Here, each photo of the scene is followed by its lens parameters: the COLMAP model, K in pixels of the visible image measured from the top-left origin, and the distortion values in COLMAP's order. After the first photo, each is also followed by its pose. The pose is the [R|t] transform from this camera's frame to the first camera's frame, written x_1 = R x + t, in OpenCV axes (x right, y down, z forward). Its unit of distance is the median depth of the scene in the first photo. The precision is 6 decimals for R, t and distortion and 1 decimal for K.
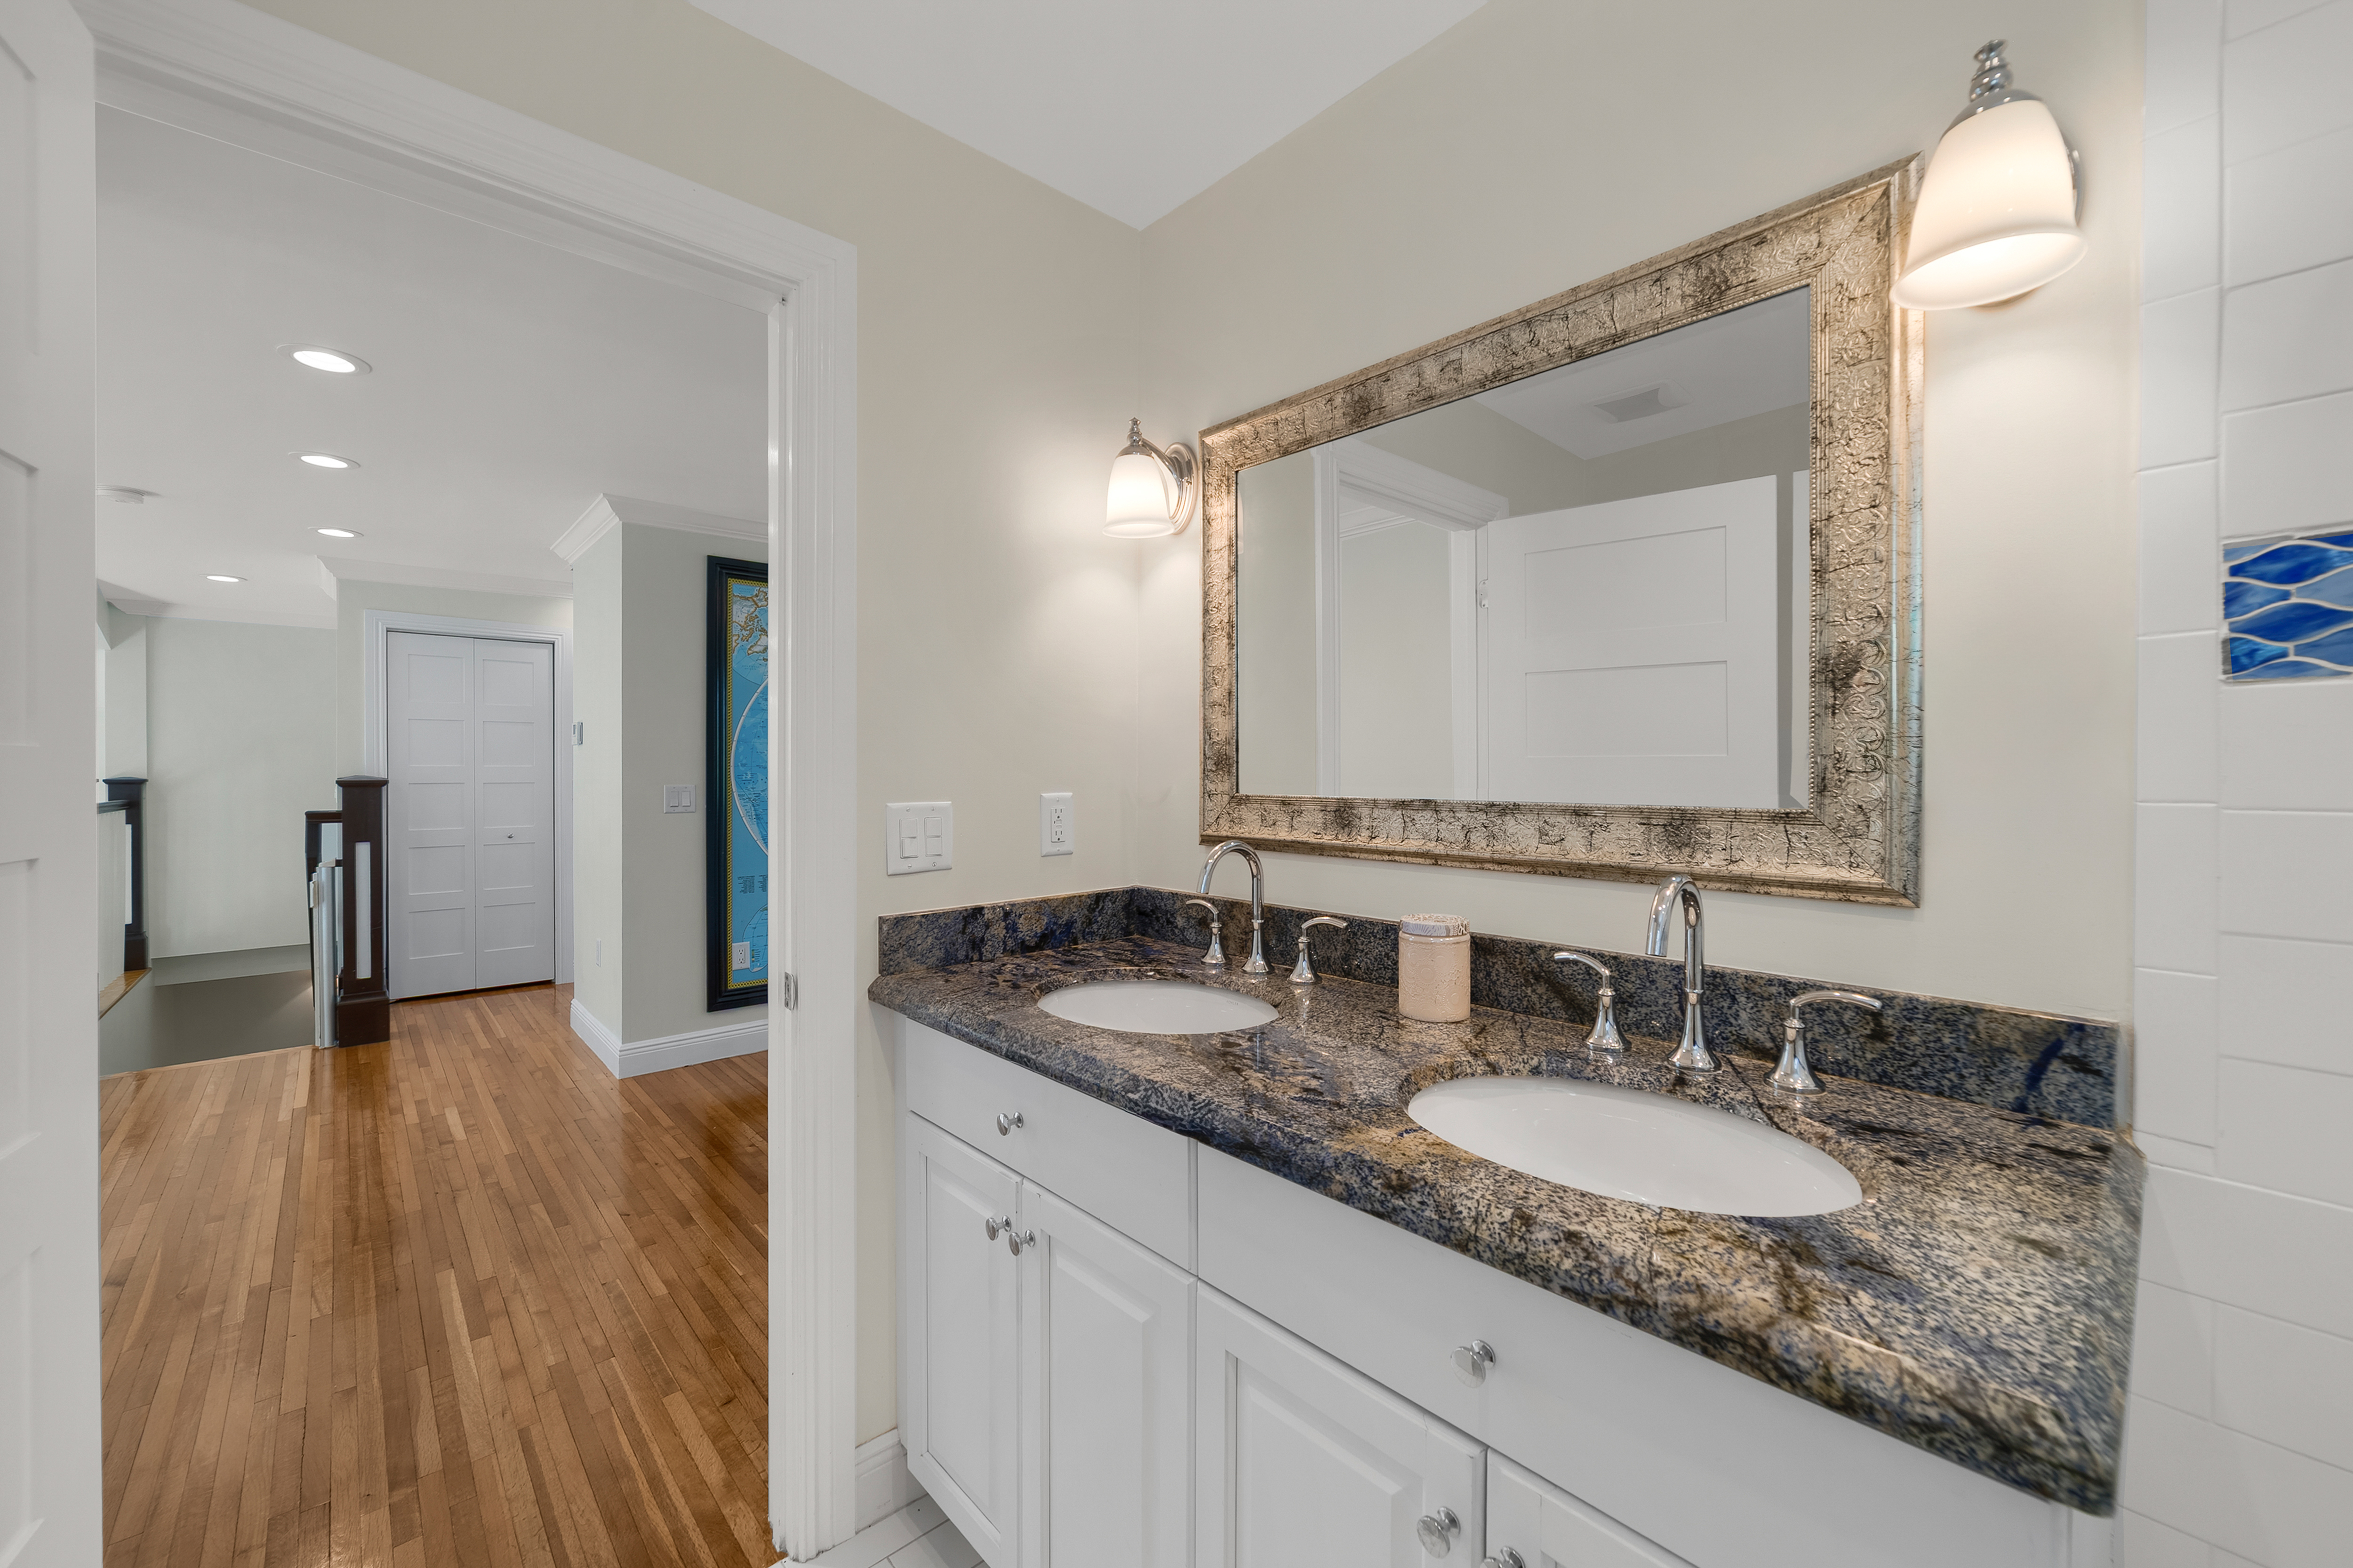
lens RADIAL K [[931.4, 0, 1197.0], [0, 931.4, 778.2], [0, 0, 1]] dist [-0.010918, 0.000617]
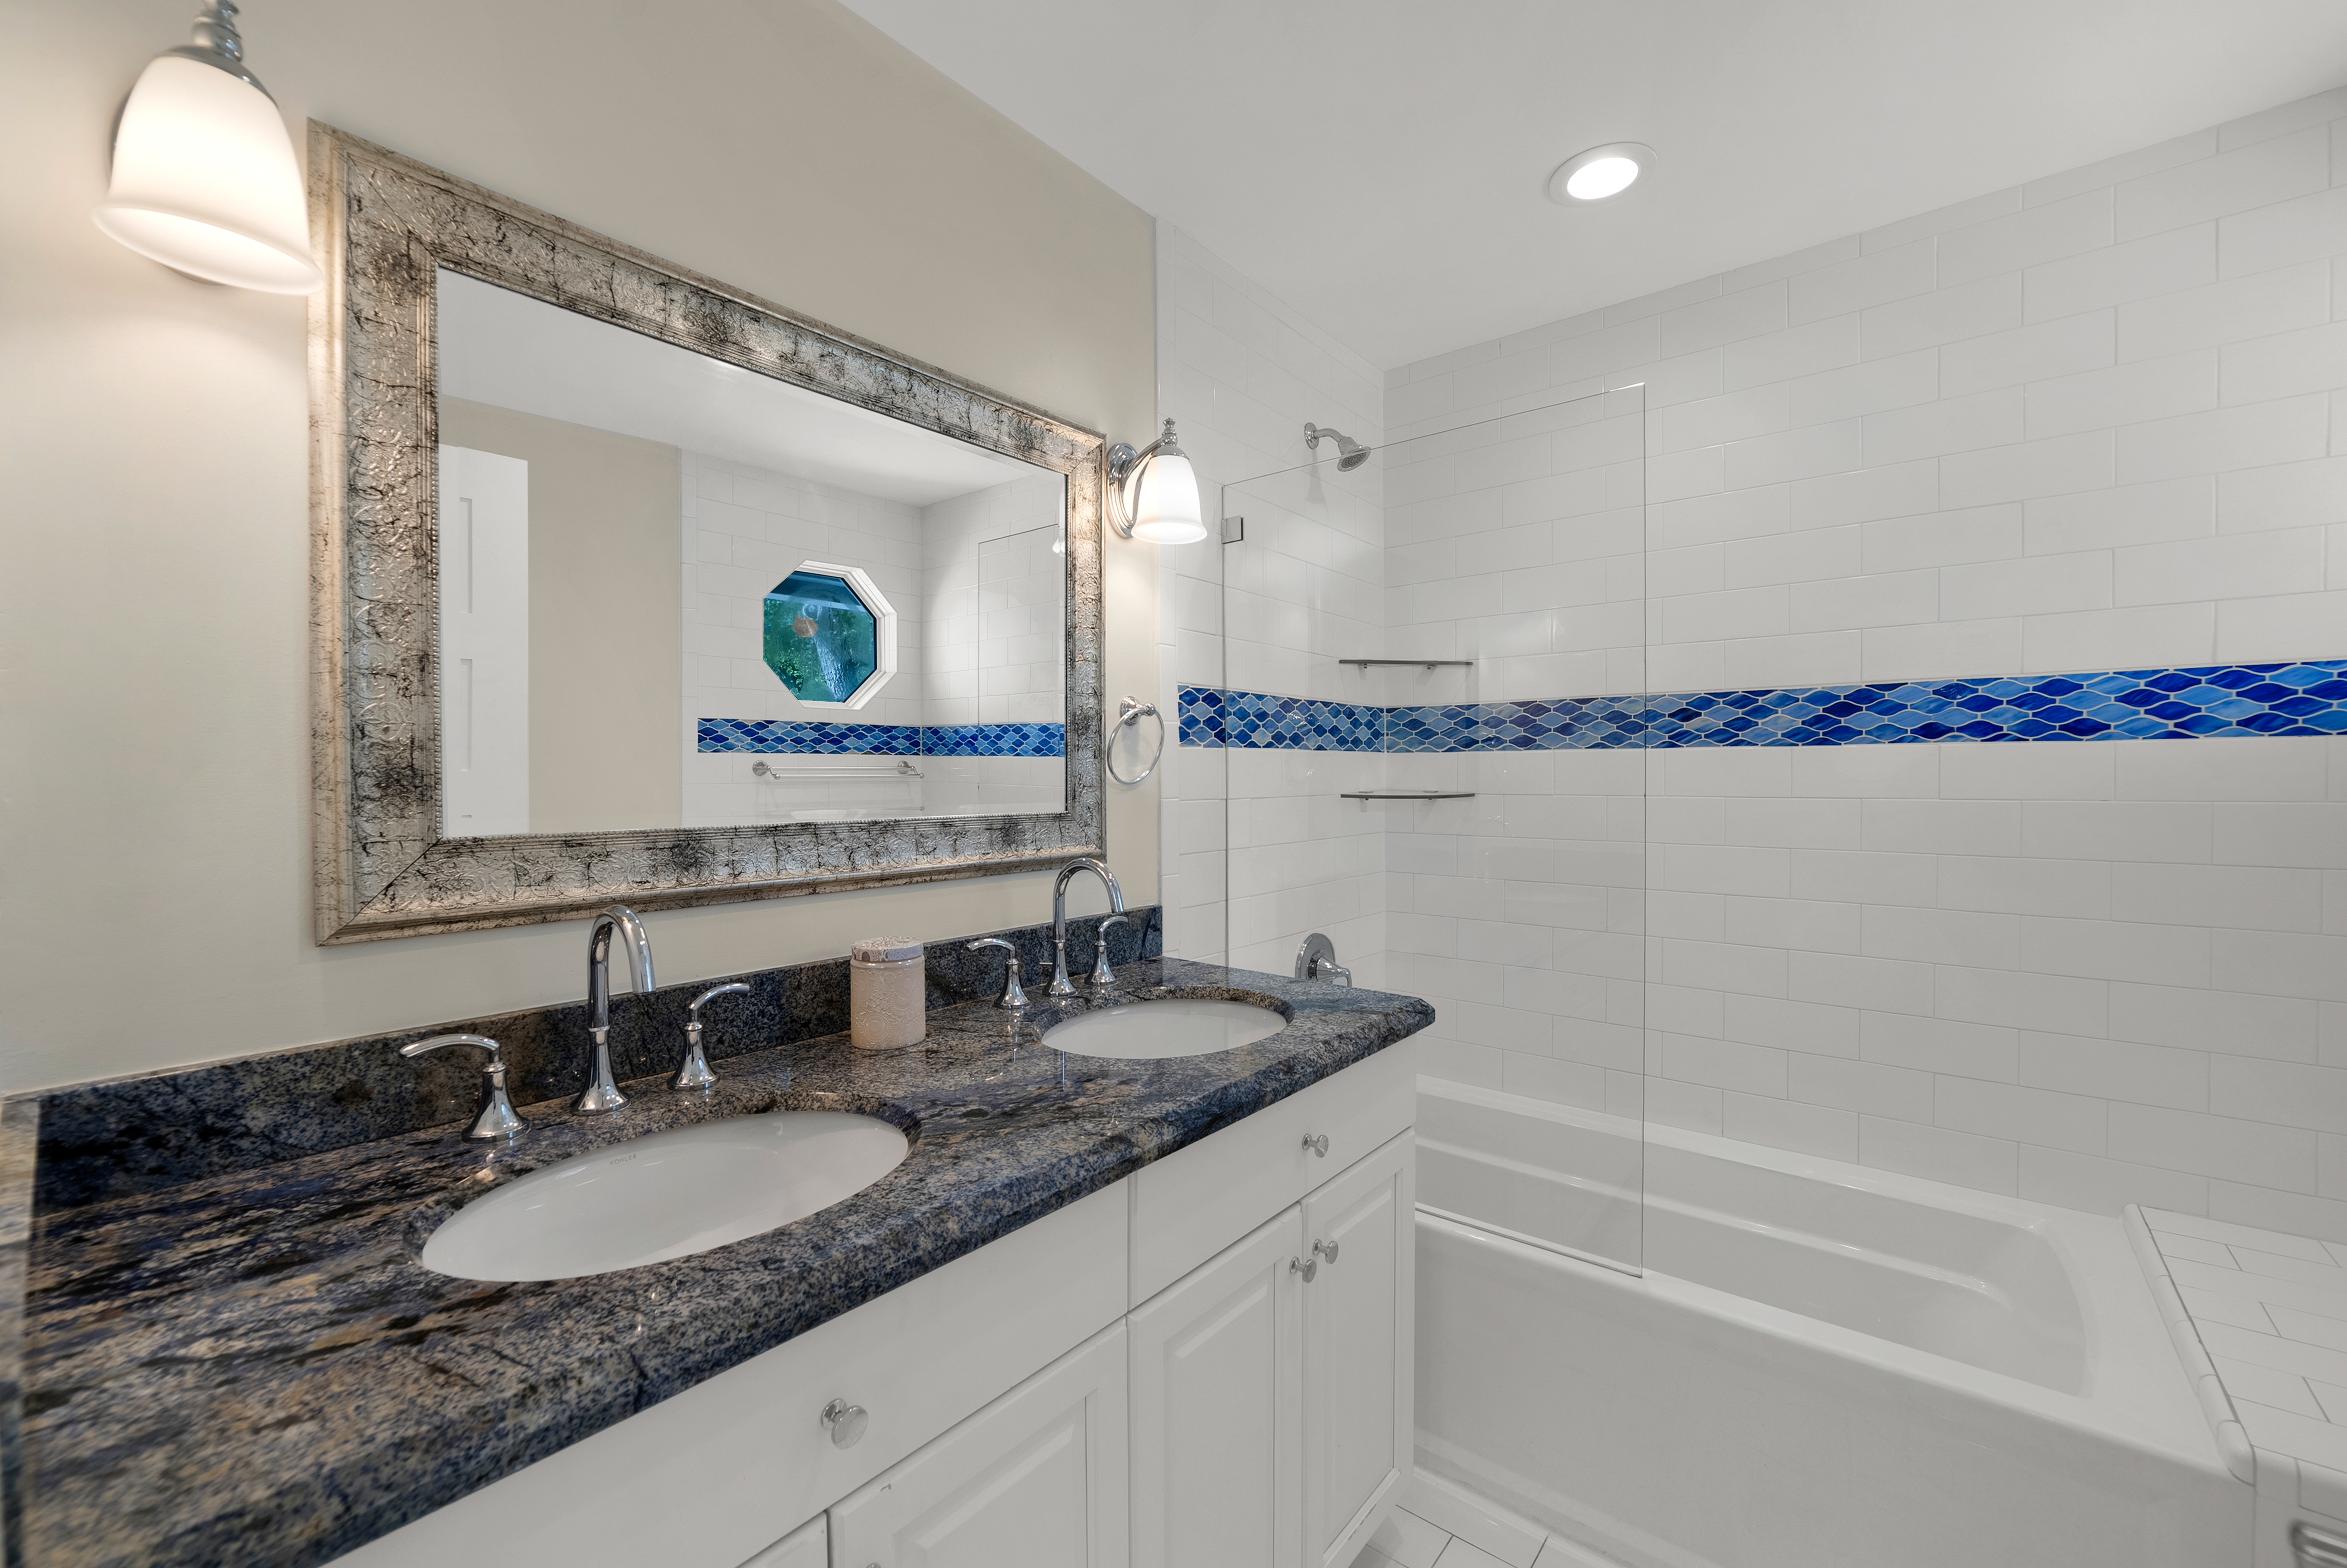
lens RADIAL K [[929.0, 0, 1181.9], [0, 929.0, 786.0], [0, 0, 1]] dist [-0.010918, 0.000617]
pose [[-0.133256, -0.000445, 0.991082, -0.706925], [0.022956, 0.999730, 0.003535, -0.006855], [-0.990816, 0.023222, -0.133210, 0.792150]]
